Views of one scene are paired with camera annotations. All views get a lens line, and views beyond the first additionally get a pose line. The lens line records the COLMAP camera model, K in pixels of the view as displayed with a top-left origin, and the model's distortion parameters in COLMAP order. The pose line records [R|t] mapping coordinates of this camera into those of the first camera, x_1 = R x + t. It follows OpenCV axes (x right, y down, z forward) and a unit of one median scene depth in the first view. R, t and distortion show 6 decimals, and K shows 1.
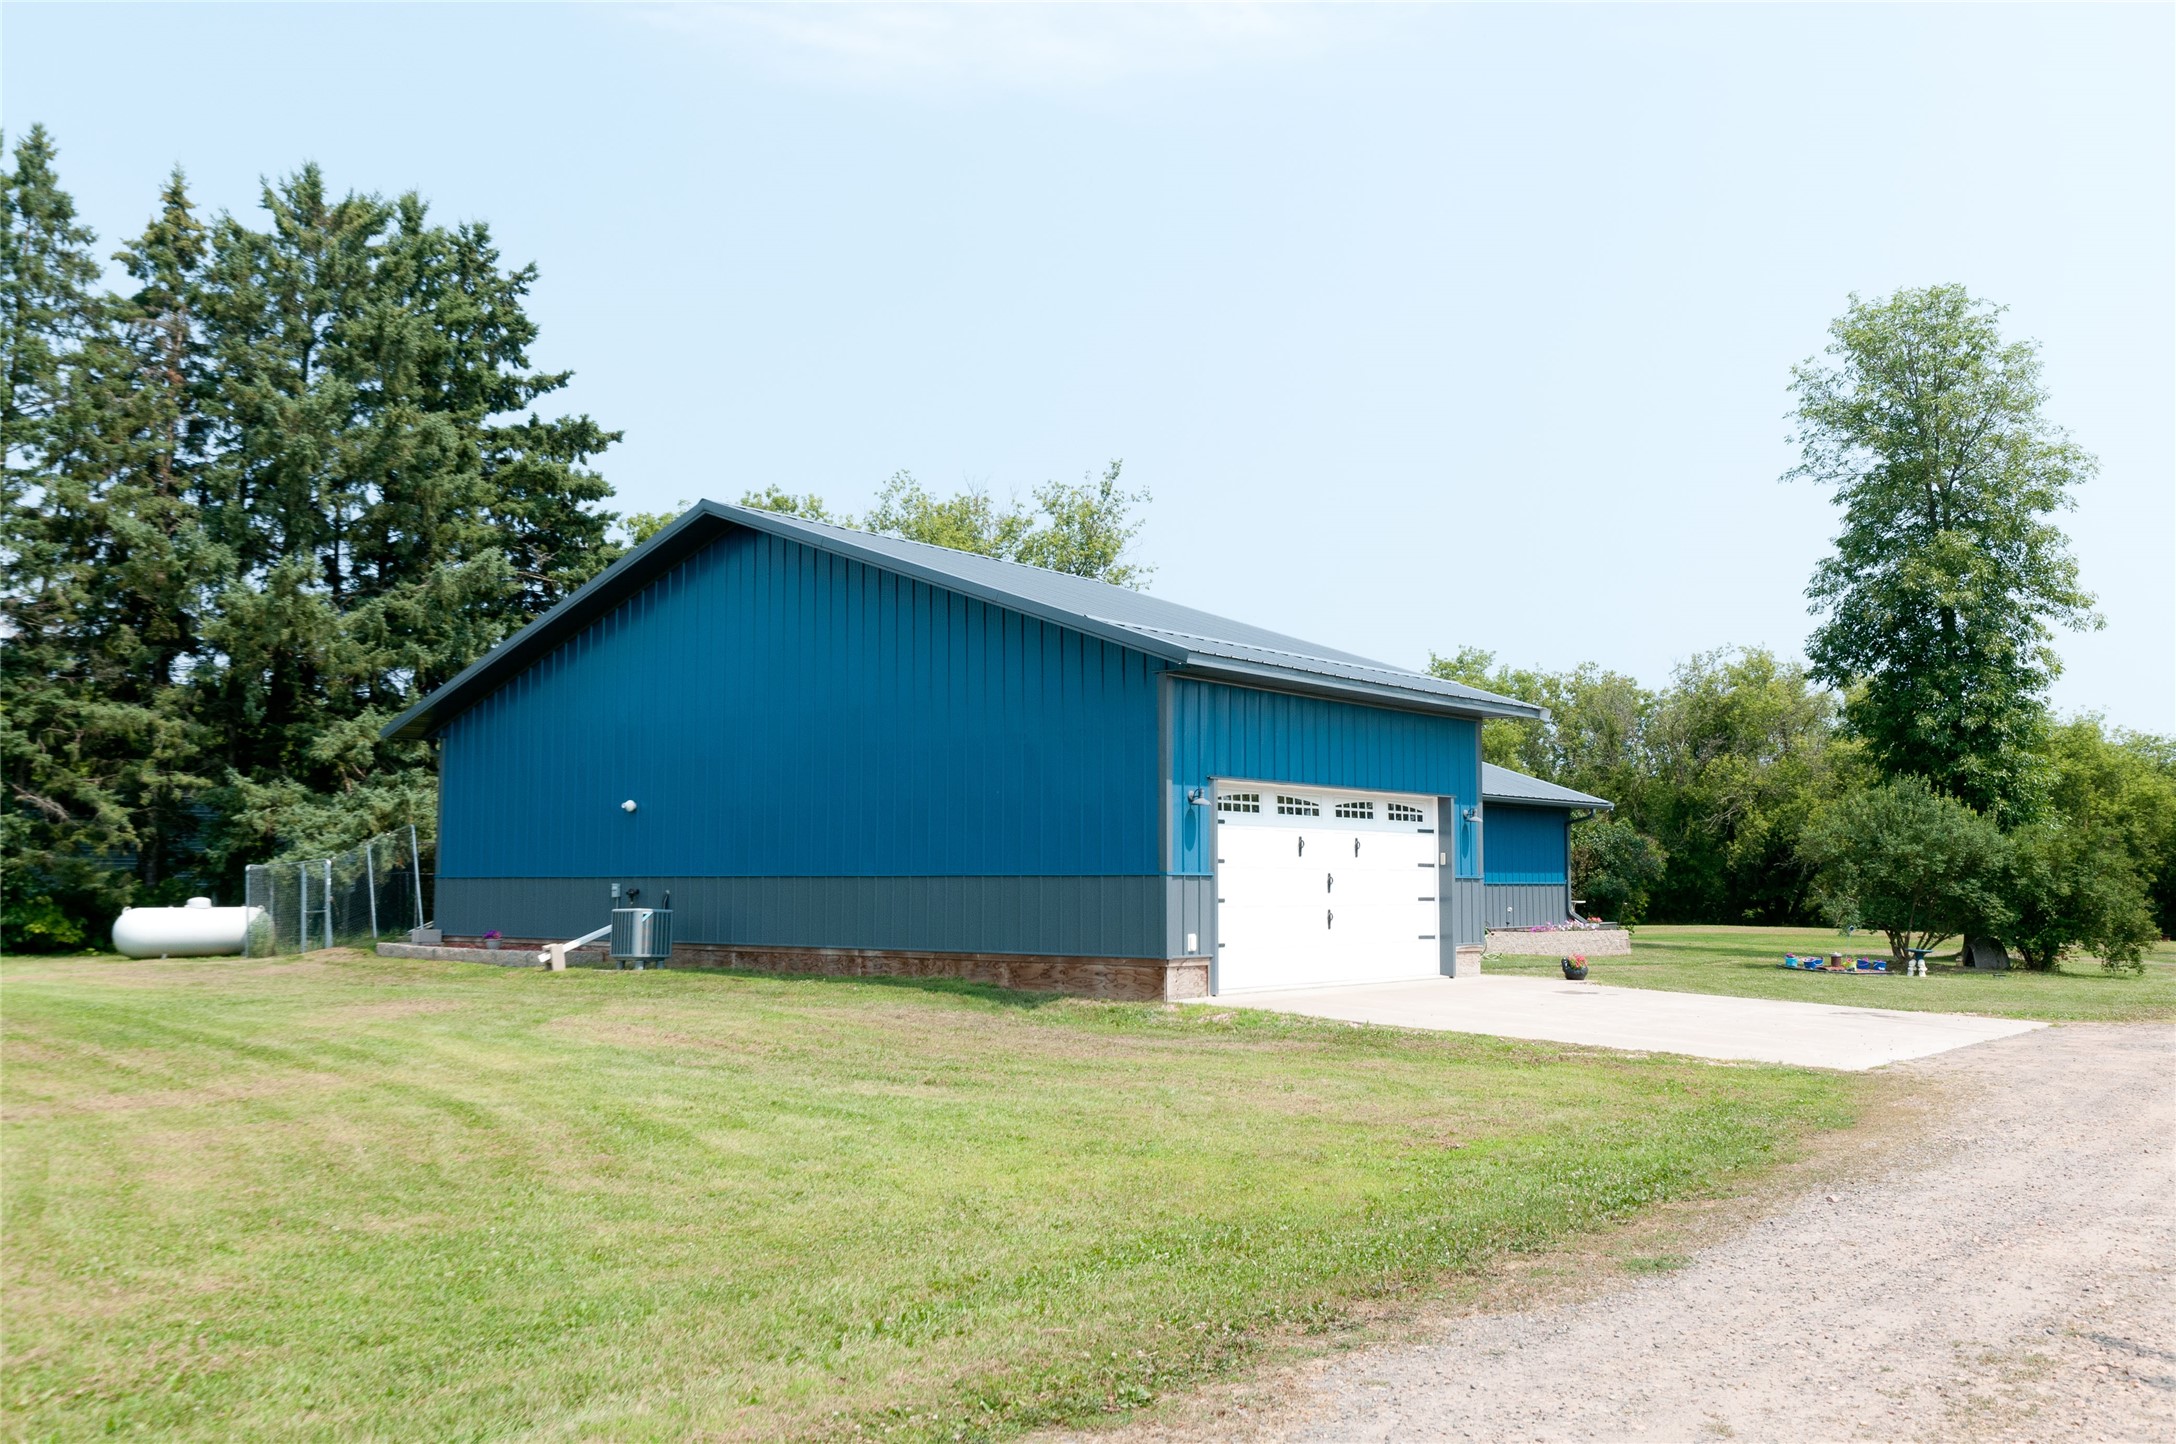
lens RADIAL K [[1882.3, 0, 1090.7], [0, 1882.3, 719.8], [0, 0, 1]] dist [-0.012228, 0.010827]
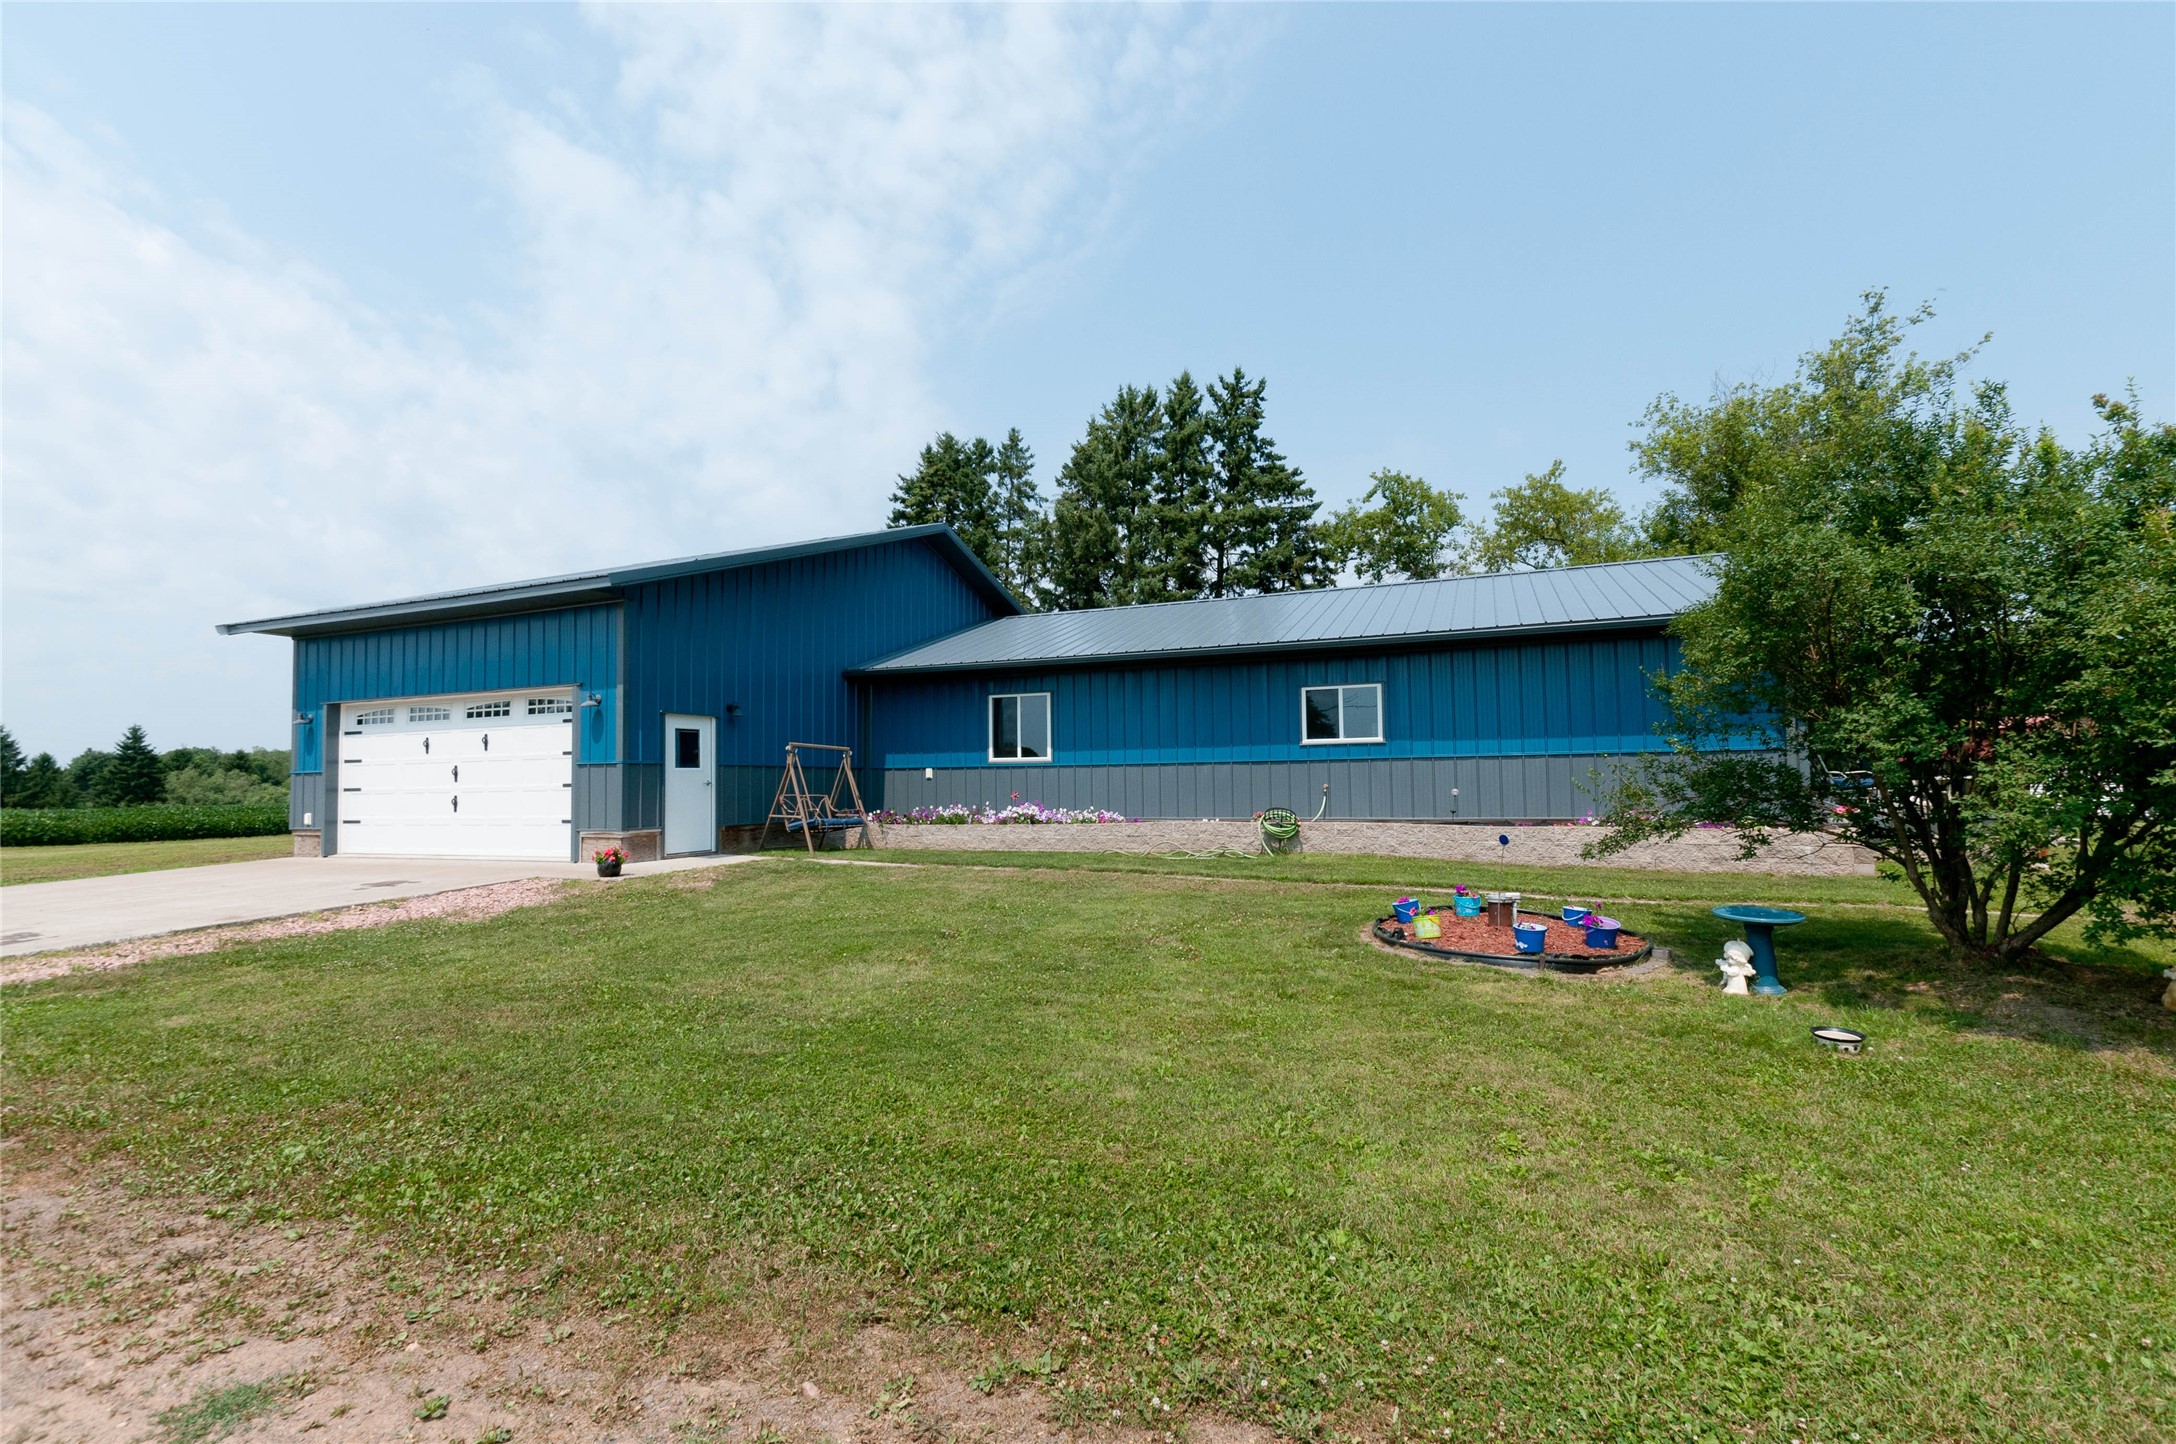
lens RADIAL K [[947.2, 0, 1094.6], [0, 947.2, 731.7], [0, 0, 1]] dist [0.007710, -0.004078]
pose [[0.256438, -0.053049, -0.965104, 0.764497], [0.101596, 0.994441, -0.027666, 0.110686], [0.961206, -0.090956, 0.260402, 1.161448]]
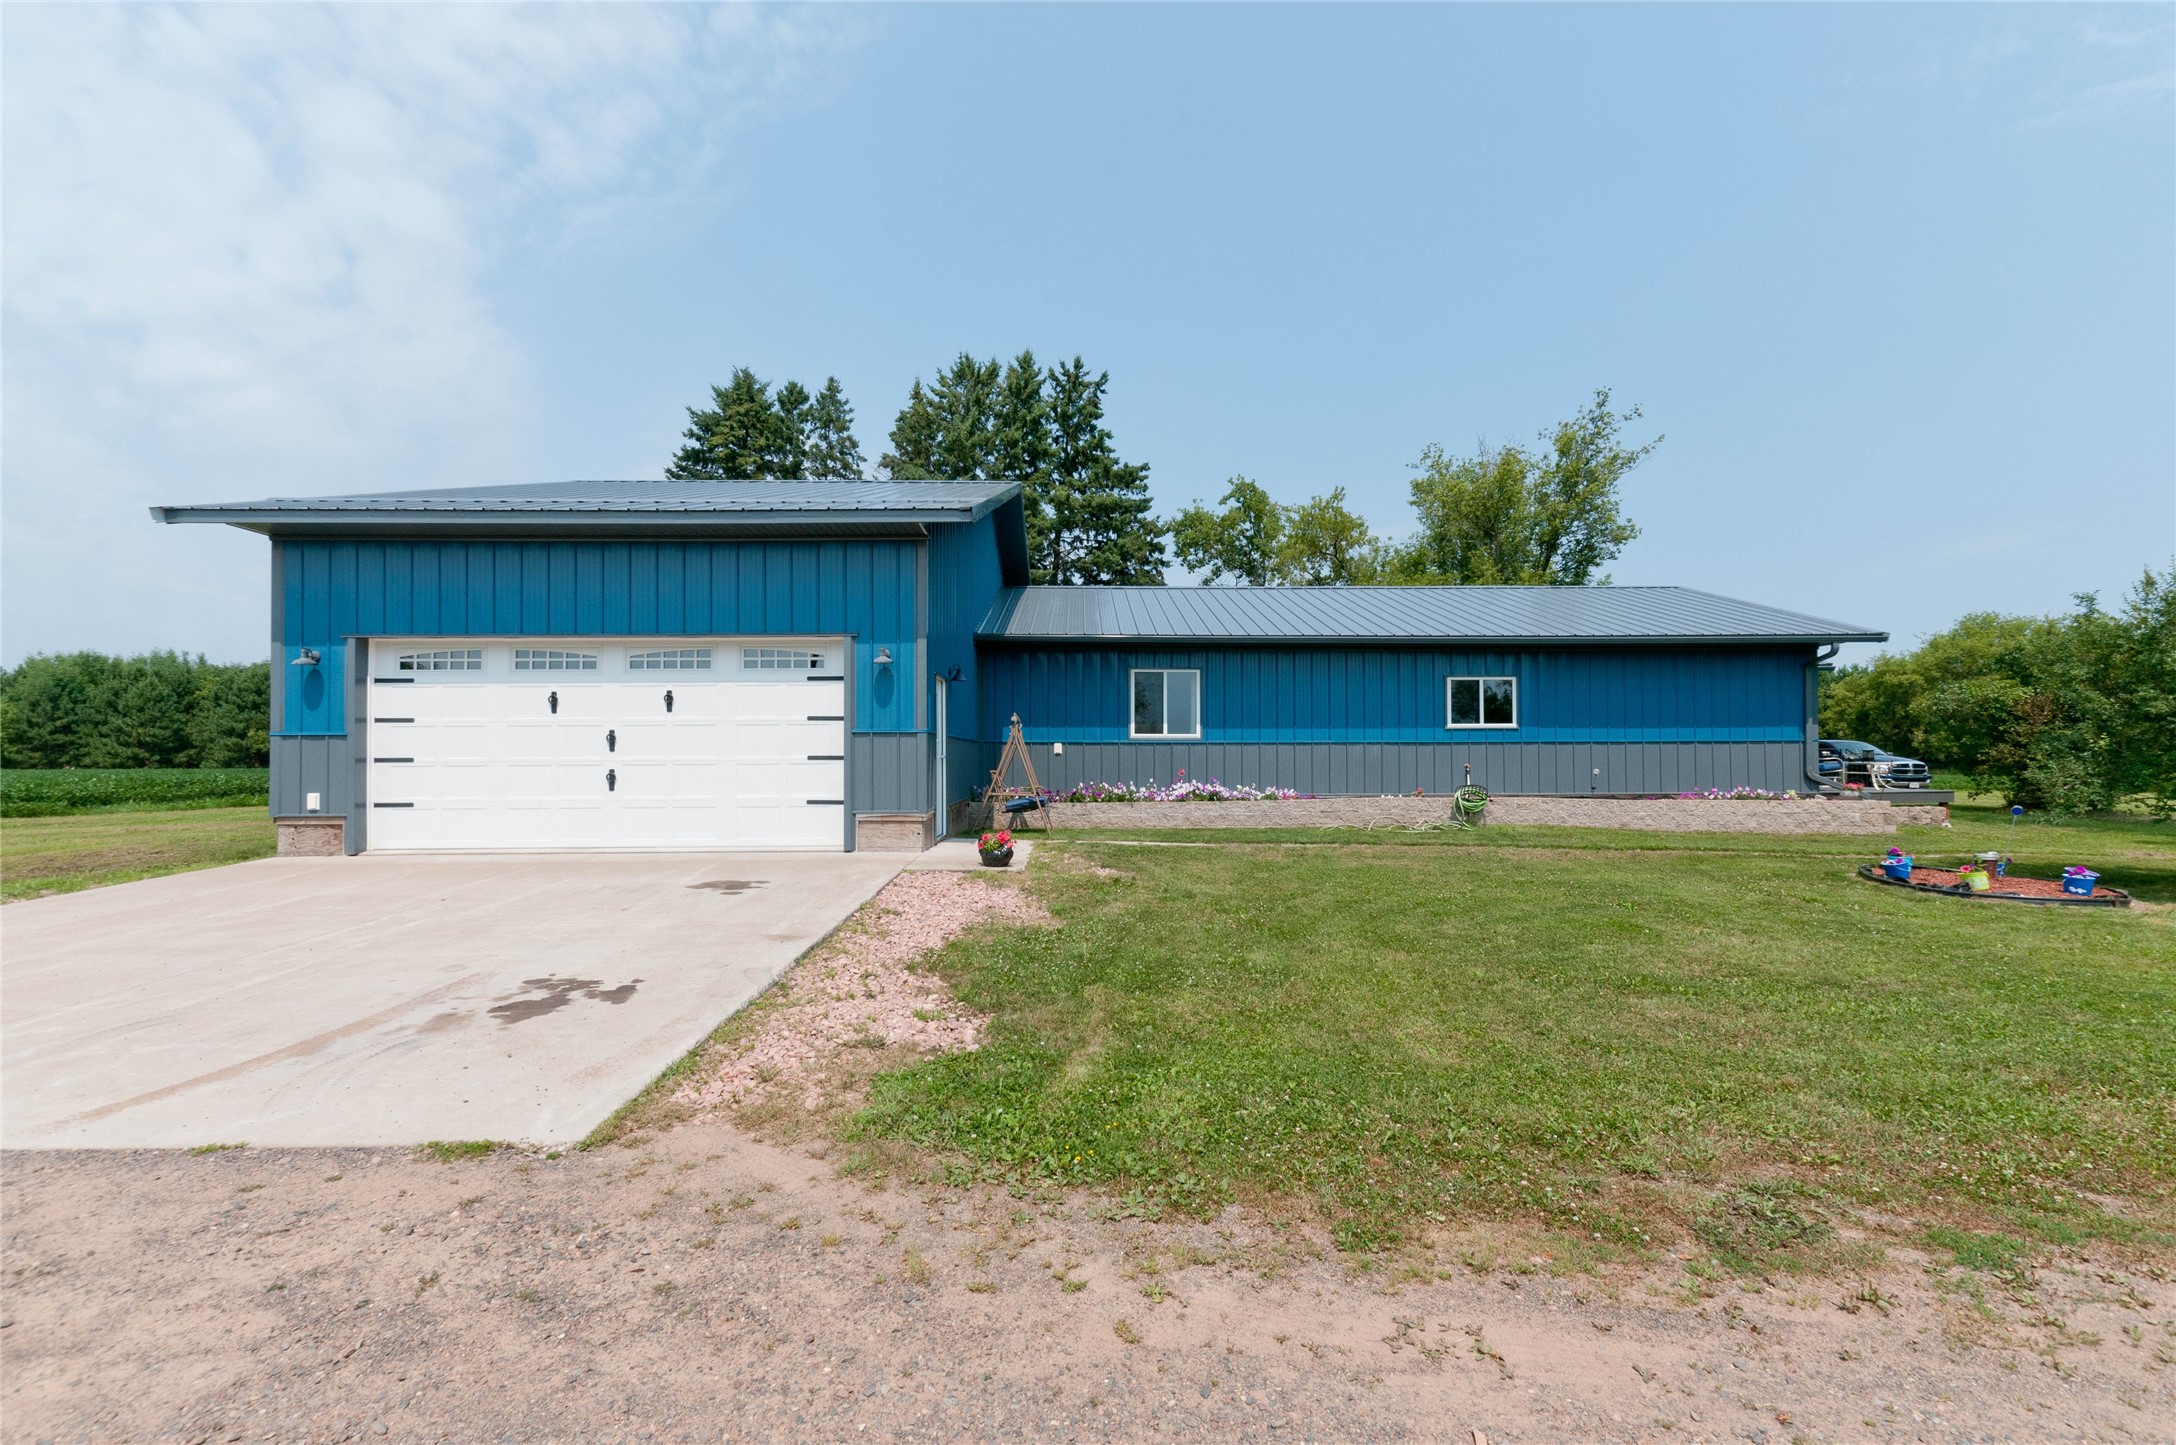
lens RADIAL K [[922.4, 0, 1086.6], [0, 922.4, 737.0], [0, 0, 1]] dist [0.002552, -0.000196]
pose [[0.614134, -0.015369, -0.789052, 0.582195], [0.073326, 0.996597, 0.037659, 0.079493], [0.785788, -0.080985, 0.613171, 0.852766]]
